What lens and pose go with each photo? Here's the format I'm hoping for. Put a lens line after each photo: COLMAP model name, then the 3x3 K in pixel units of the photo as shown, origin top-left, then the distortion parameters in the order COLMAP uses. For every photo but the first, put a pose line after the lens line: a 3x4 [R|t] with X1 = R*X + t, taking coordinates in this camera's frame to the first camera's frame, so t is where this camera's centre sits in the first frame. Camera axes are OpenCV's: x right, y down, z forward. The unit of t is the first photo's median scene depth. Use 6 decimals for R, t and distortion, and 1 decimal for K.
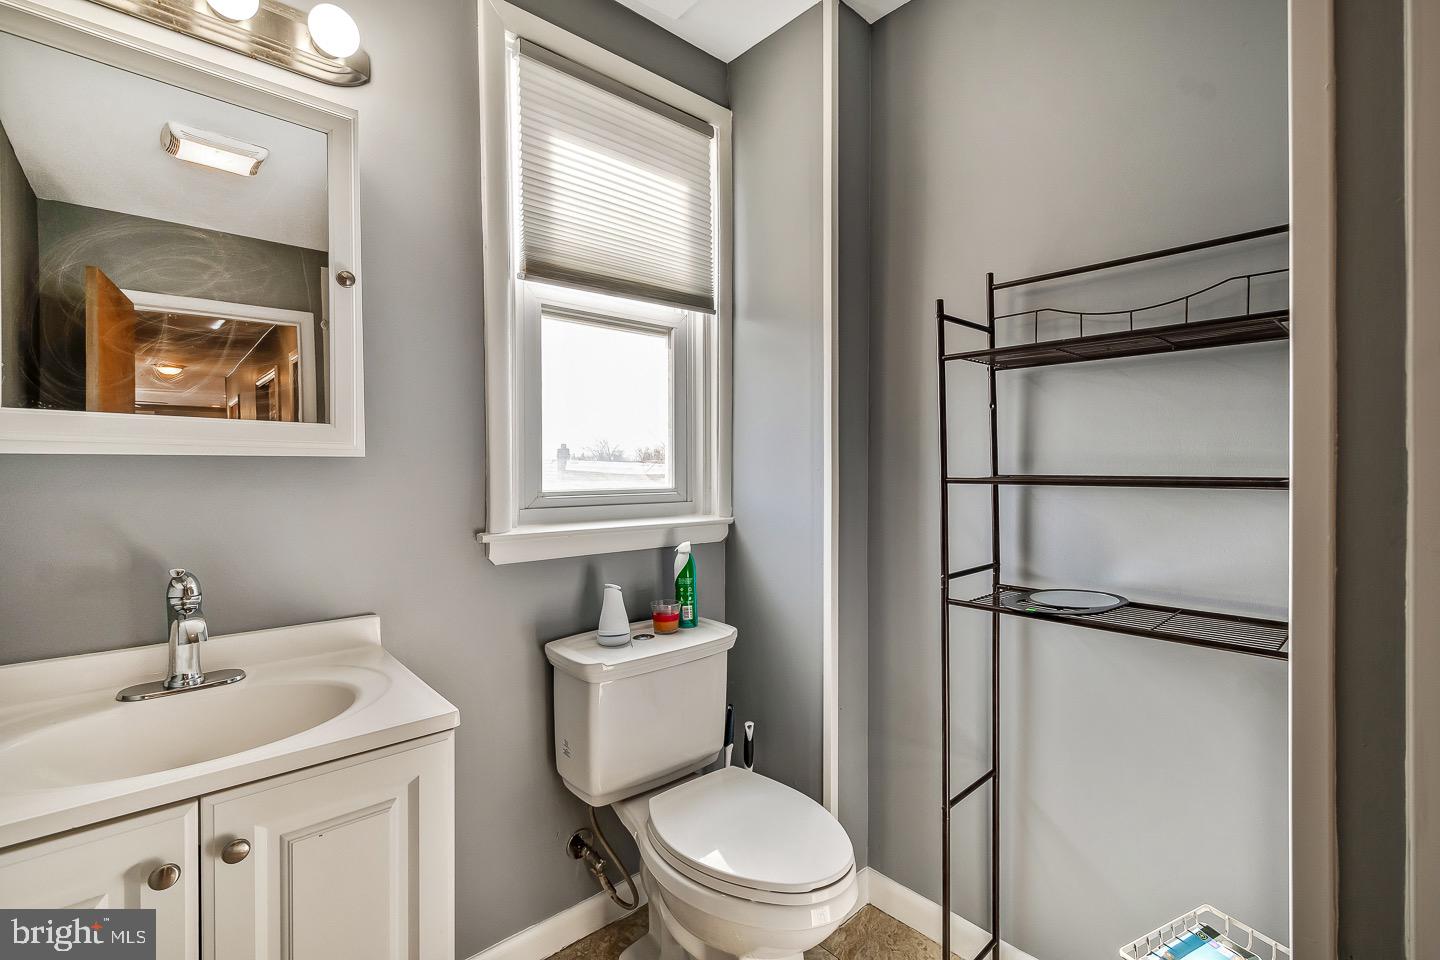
lens RADIAL K [[633.7, 0, 694.7], [0, 633.7, 461.2], [0, 0, 1]] dist [0.009850, -0.000005]
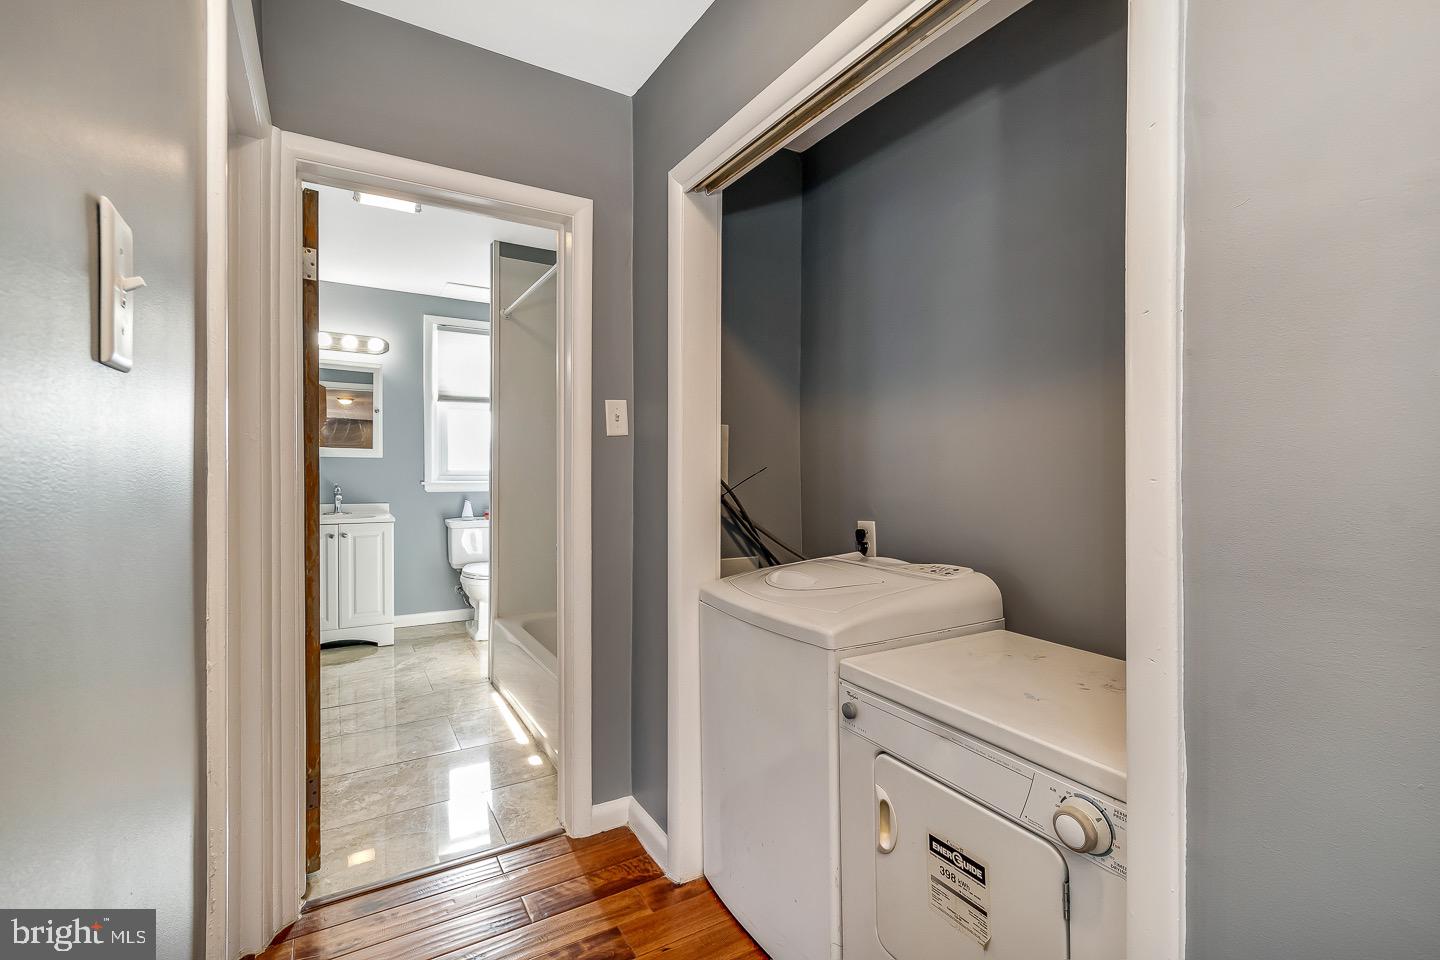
lens RADIAL K [[661.3, 0, 749.3], [0, 661.3, 460.8], [0, 0, 1]] dist [0.002015, 0.000178]
pose [[0.991388, 0.012233, -0.130381, 1.633855], [-0.012613, 0.999918, -0.002091, -0.004805], [0.130345, 0.003717, 0.991462, -1.971031]]
